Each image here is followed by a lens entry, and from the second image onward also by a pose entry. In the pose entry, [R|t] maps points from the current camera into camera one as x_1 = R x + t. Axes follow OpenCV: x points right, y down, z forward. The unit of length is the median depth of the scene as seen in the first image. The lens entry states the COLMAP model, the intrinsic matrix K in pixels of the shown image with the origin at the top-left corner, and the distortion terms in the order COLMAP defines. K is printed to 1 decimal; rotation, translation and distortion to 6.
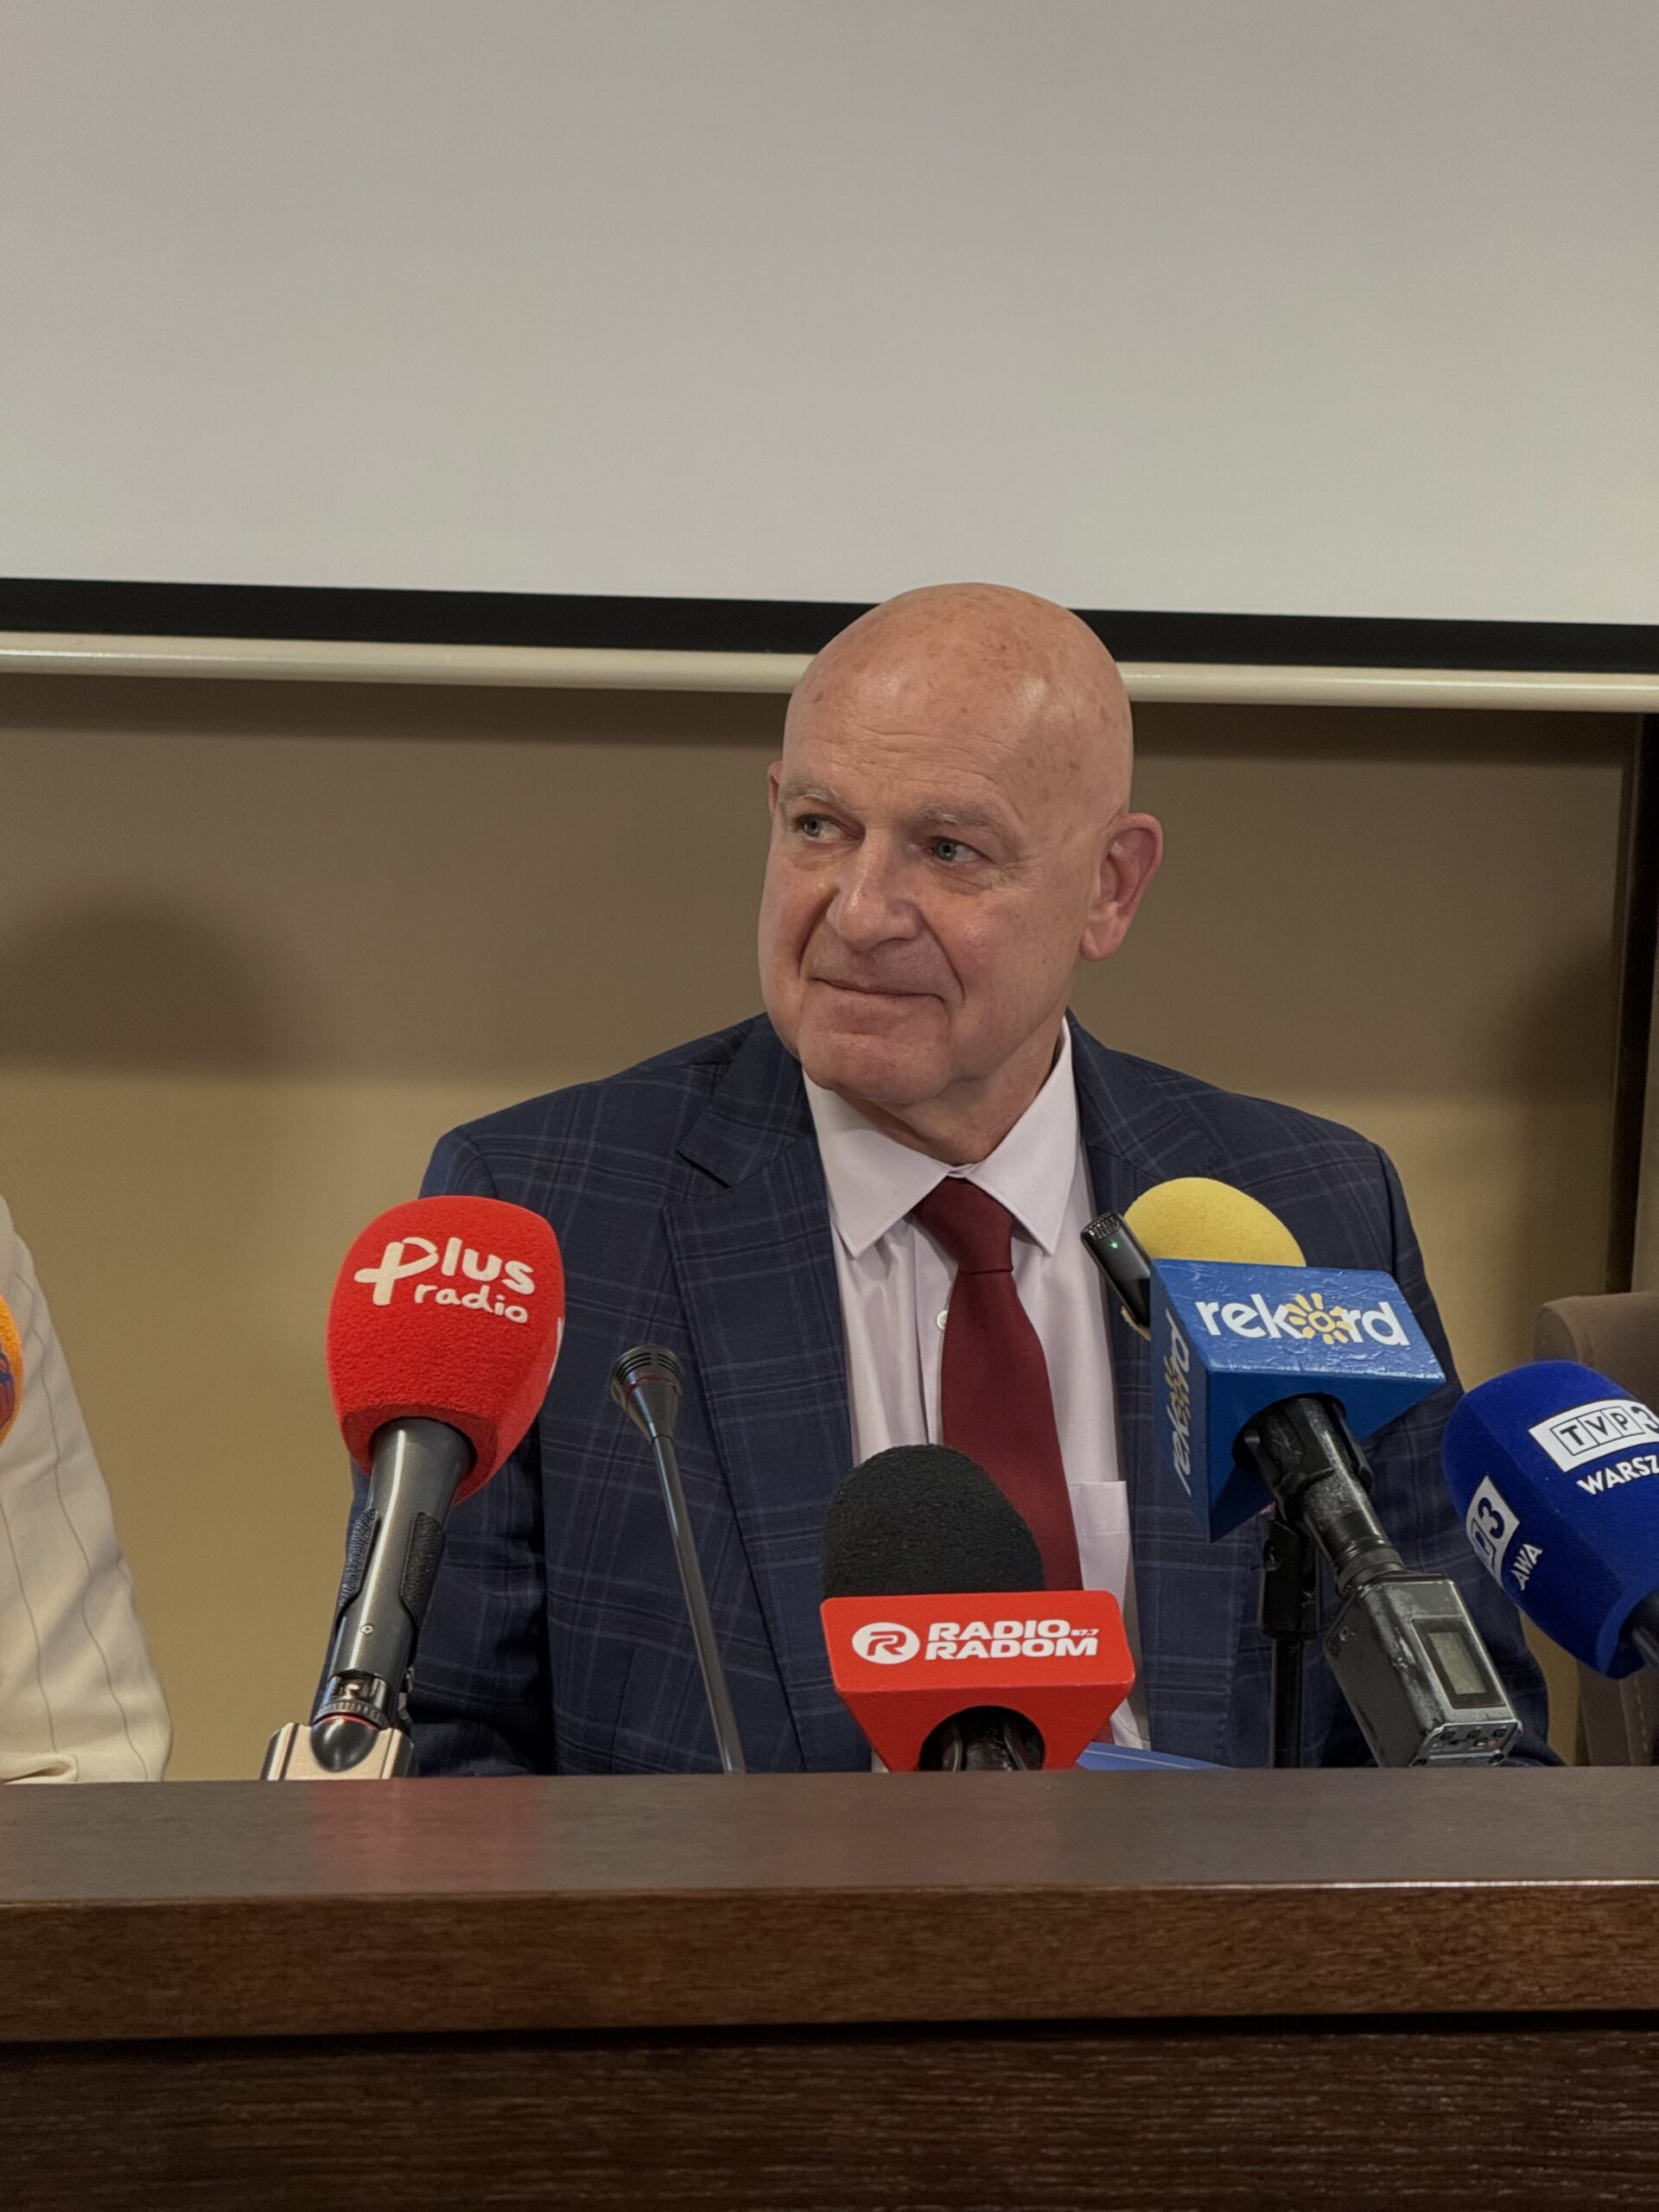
lens RADIAL K [[7652.9, 0, 572.3], [0, 7652.9, 1128.0], [0, 0, 1]] dist [0.319861, 0.000000]
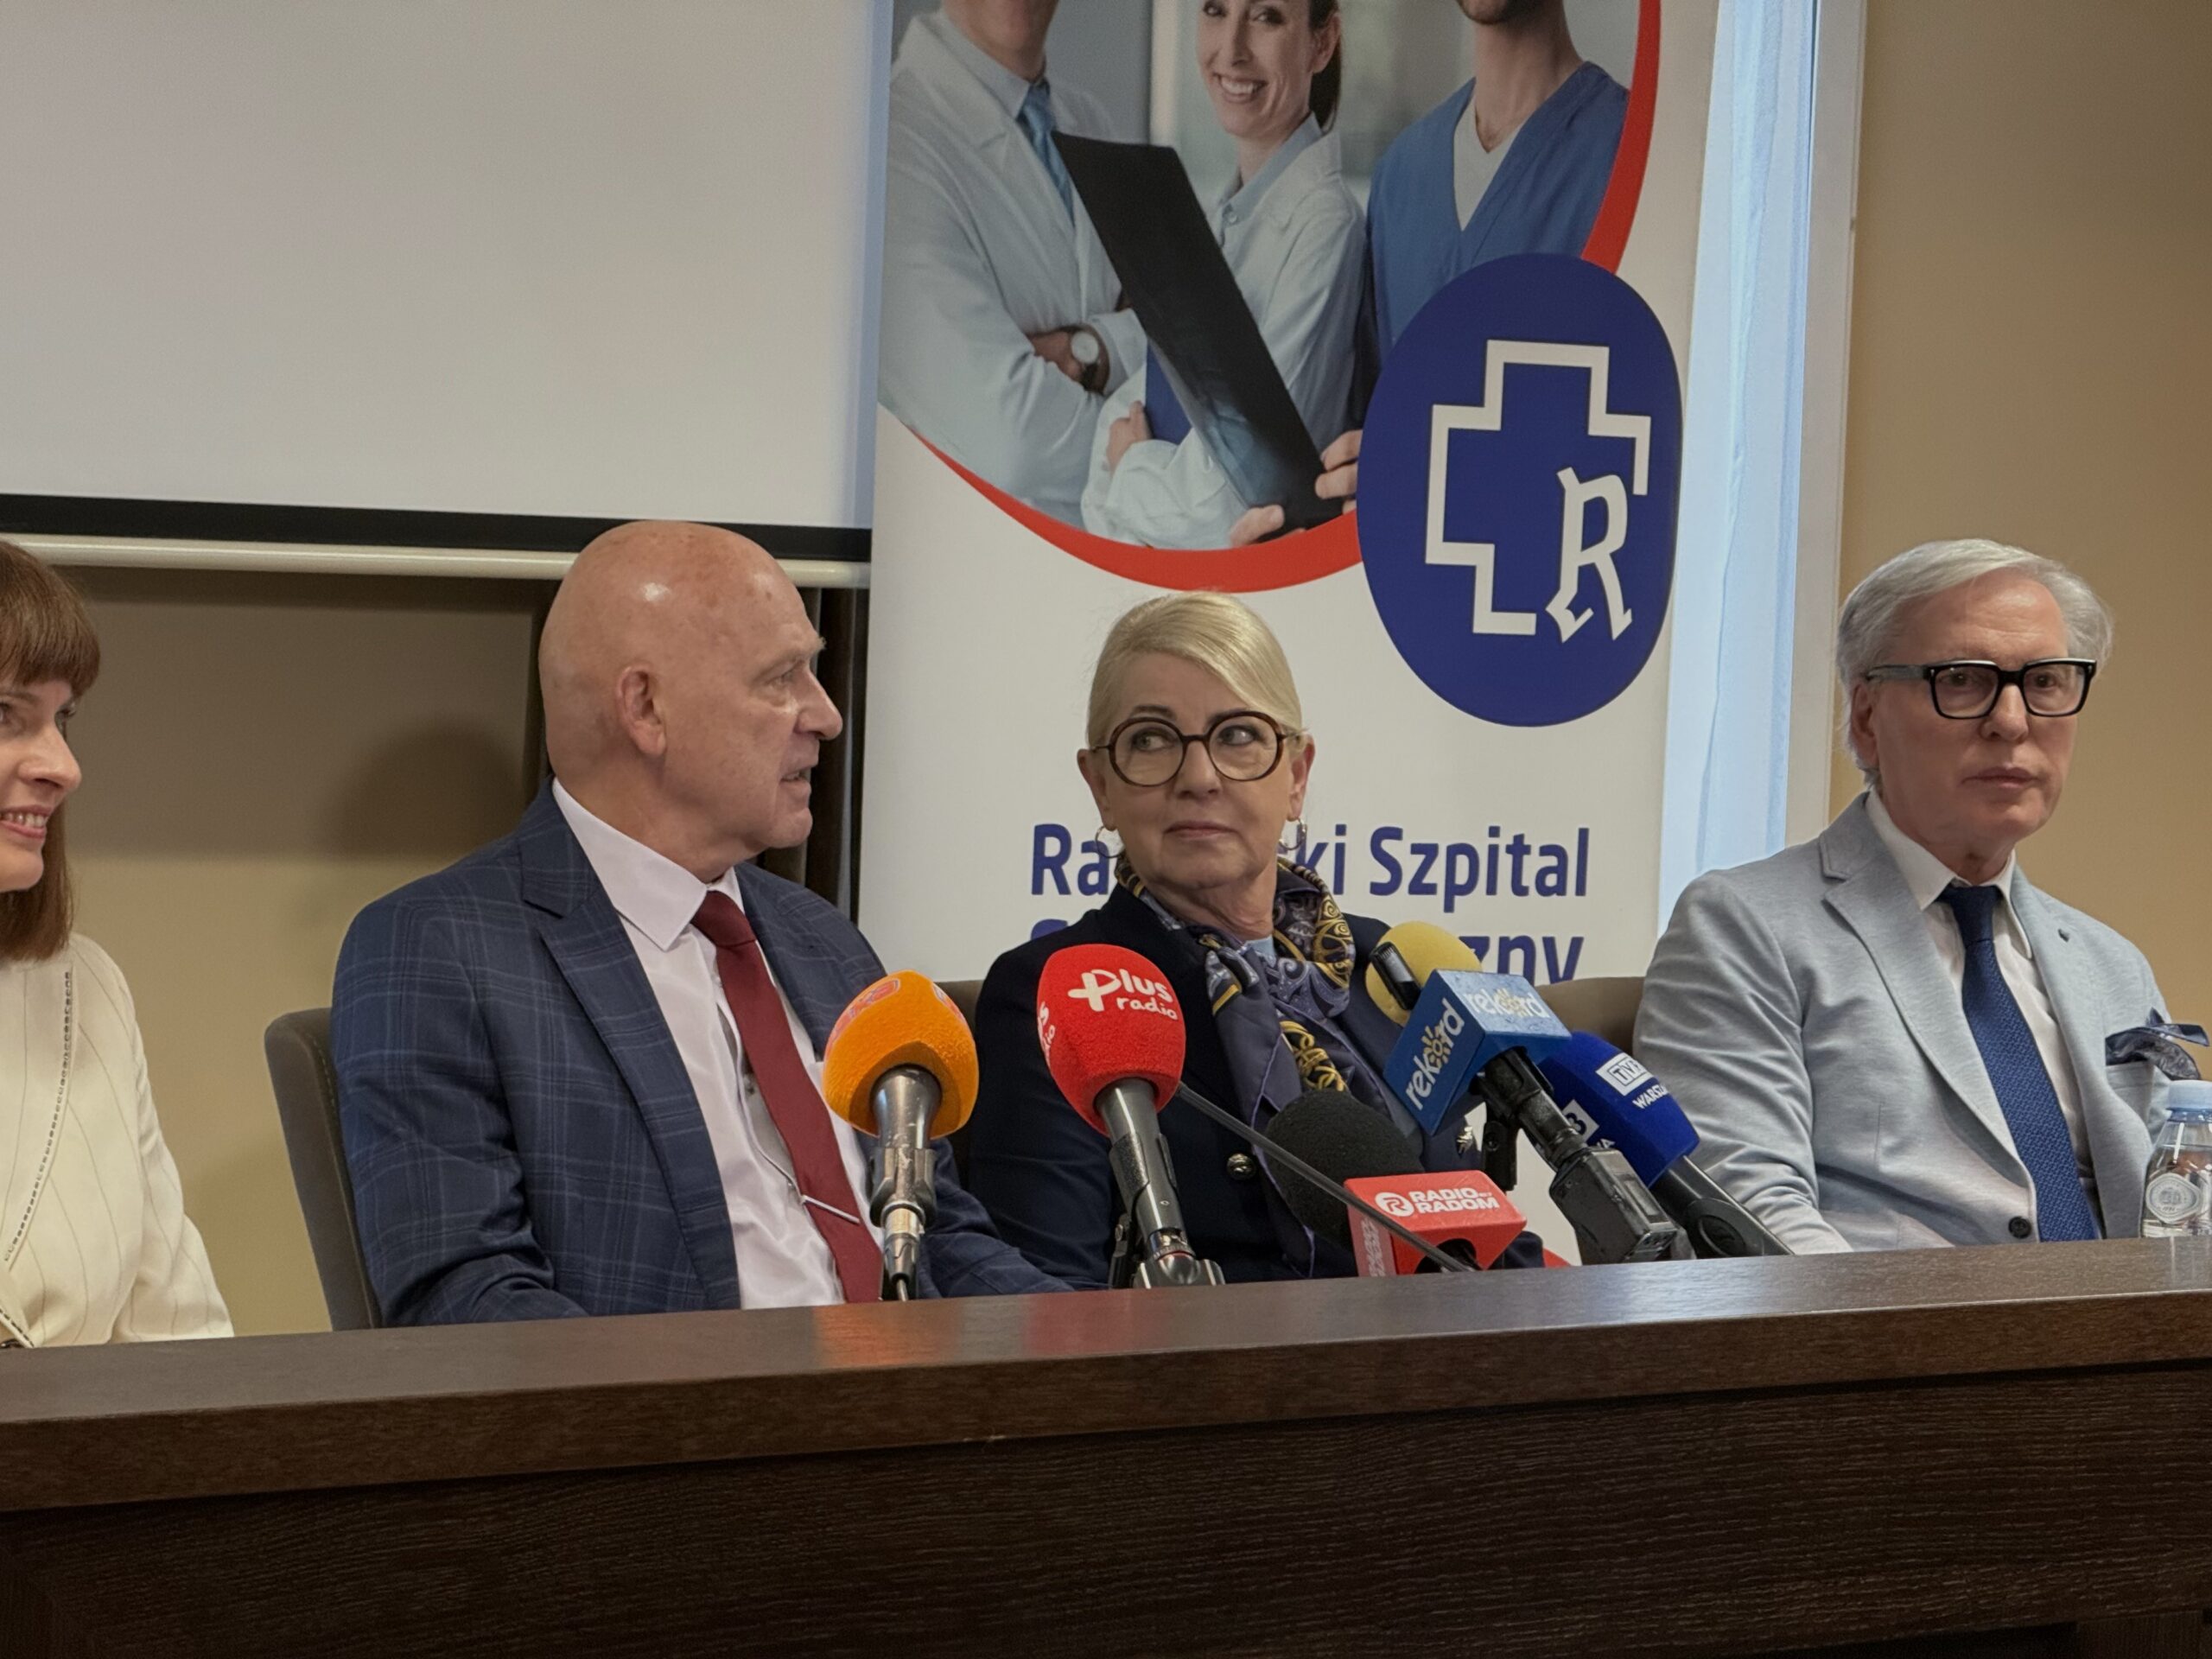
lens RADIAL K [[7652.9, 0, 1104.4], [0, 7652.9, 830.8], [0, 0, 1]] dist [0.319861, 0.000000]
pose [[0.890534, -0.010317, 0.454799, -1.008347], [0.009760, 0.999946, 0.003573, -0.027598], [-0.454811, 0.001257, 0.890587, -0.600992]]
